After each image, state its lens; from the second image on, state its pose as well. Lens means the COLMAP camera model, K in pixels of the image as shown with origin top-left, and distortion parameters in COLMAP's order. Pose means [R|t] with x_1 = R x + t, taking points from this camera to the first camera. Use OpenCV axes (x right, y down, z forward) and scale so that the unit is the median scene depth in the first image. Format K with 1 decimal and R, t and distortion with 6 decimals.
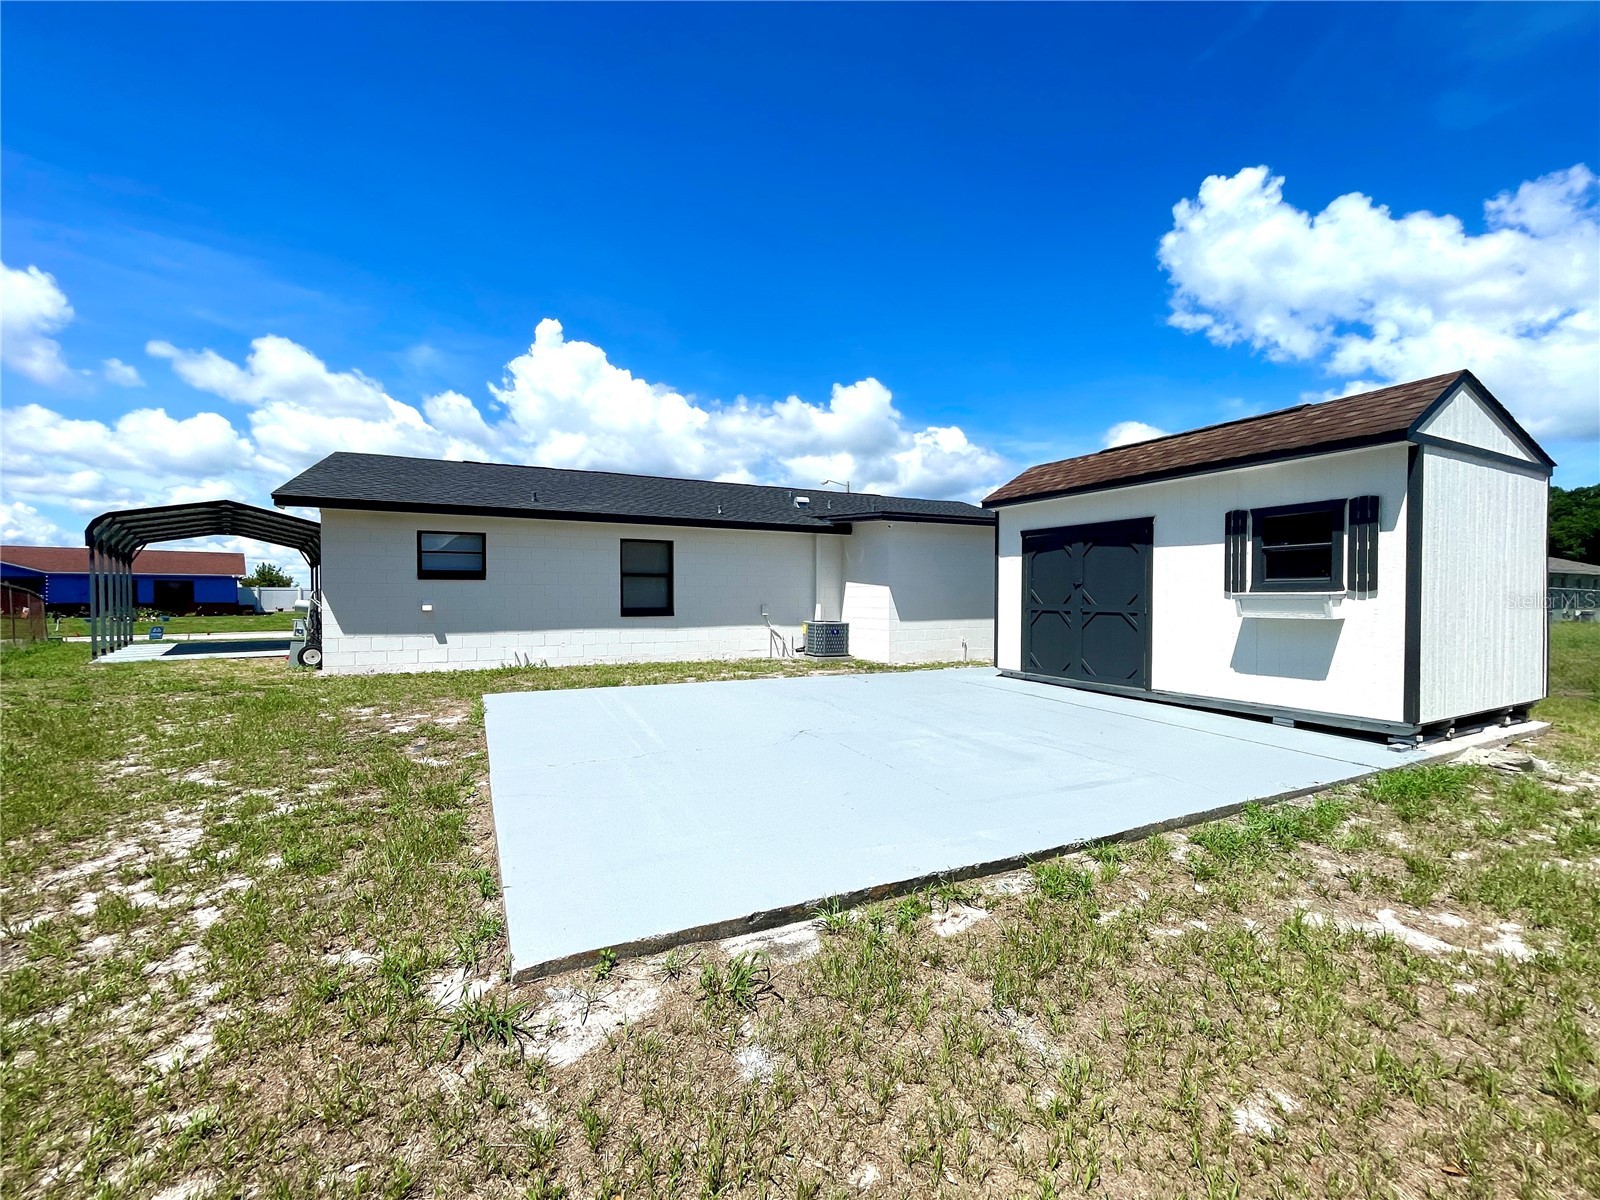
lens RADIAL K [[646.2, 0, 799.1], [0, 646.2, 606.0], [0, 0, 1]] dist [-0.001994, 0.000802]
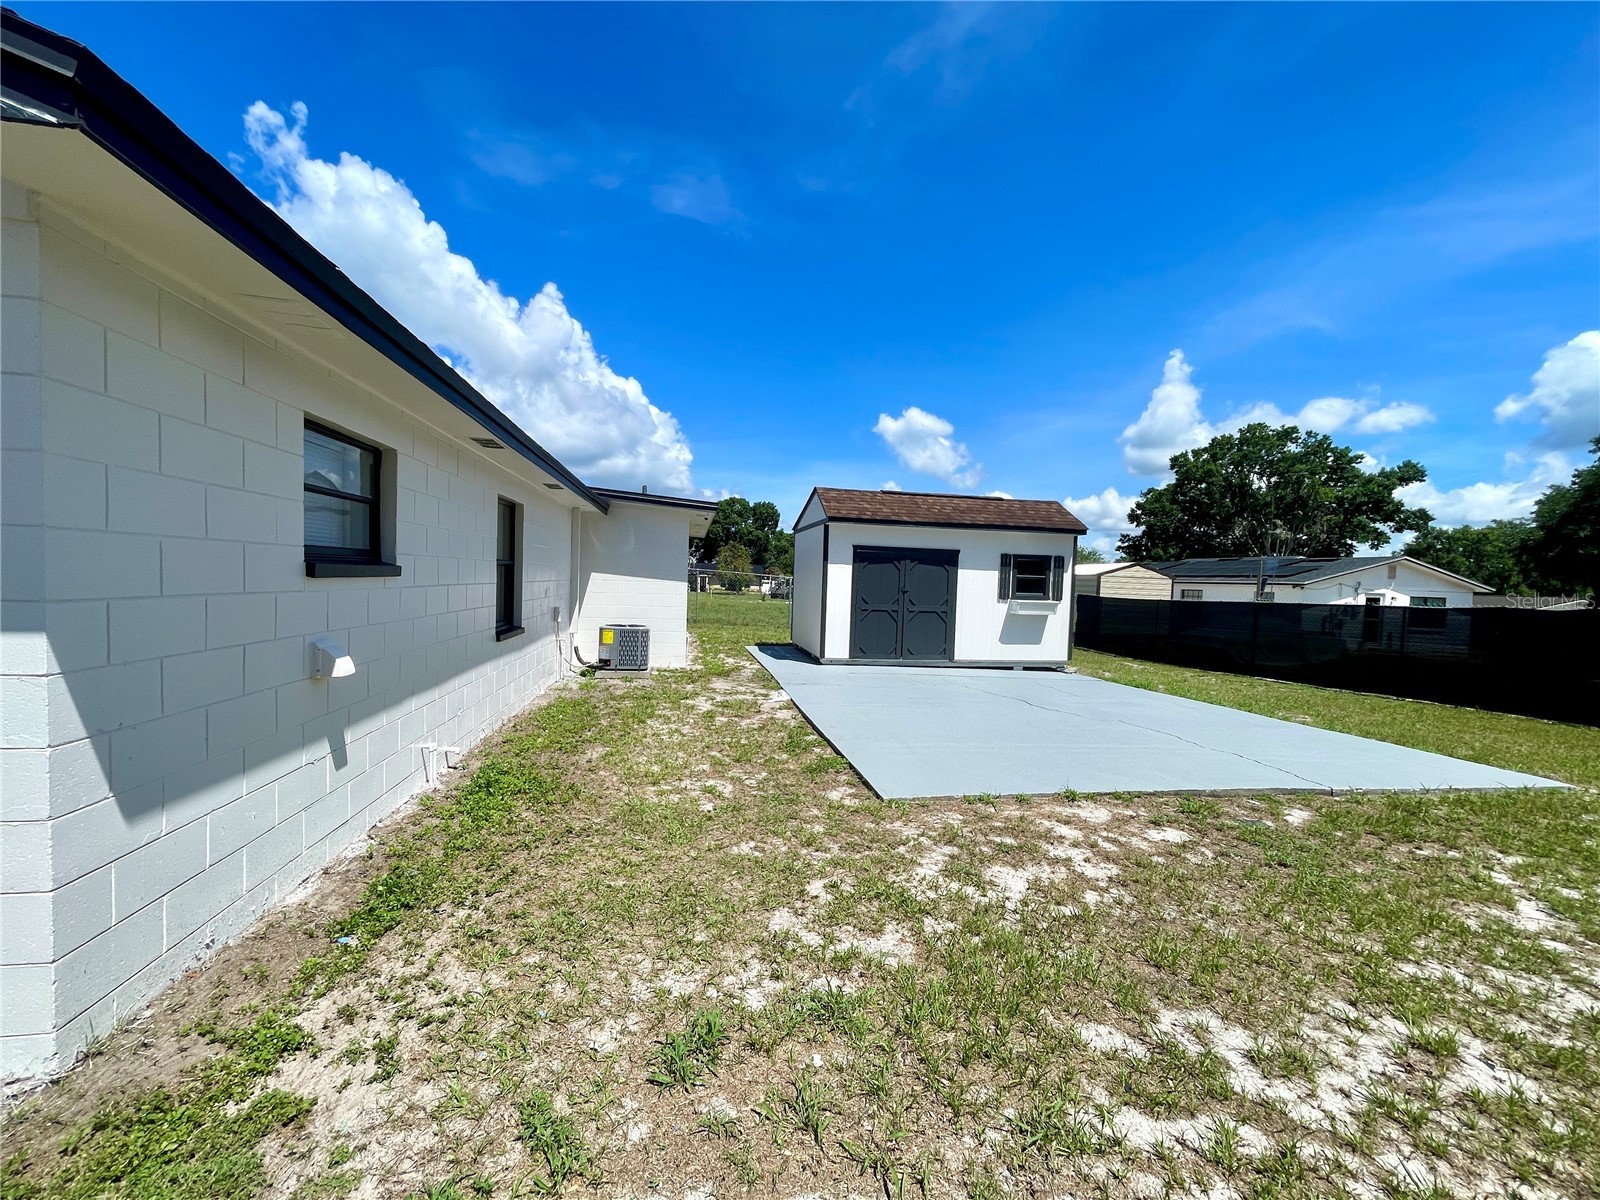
lens RADIAL K [[646.2, 0, 799.1], [0, 646.2, 606.0], [0, 0, 1]] dist [-0.001994, 0.000802]
pose [[0.304290, -0.032026, 0.952041, -1.057174], [-0.015307, 0.999141, 0.038503, -0.056171], [-0.952457, -0.026289, 0.303538, 0.889080]]
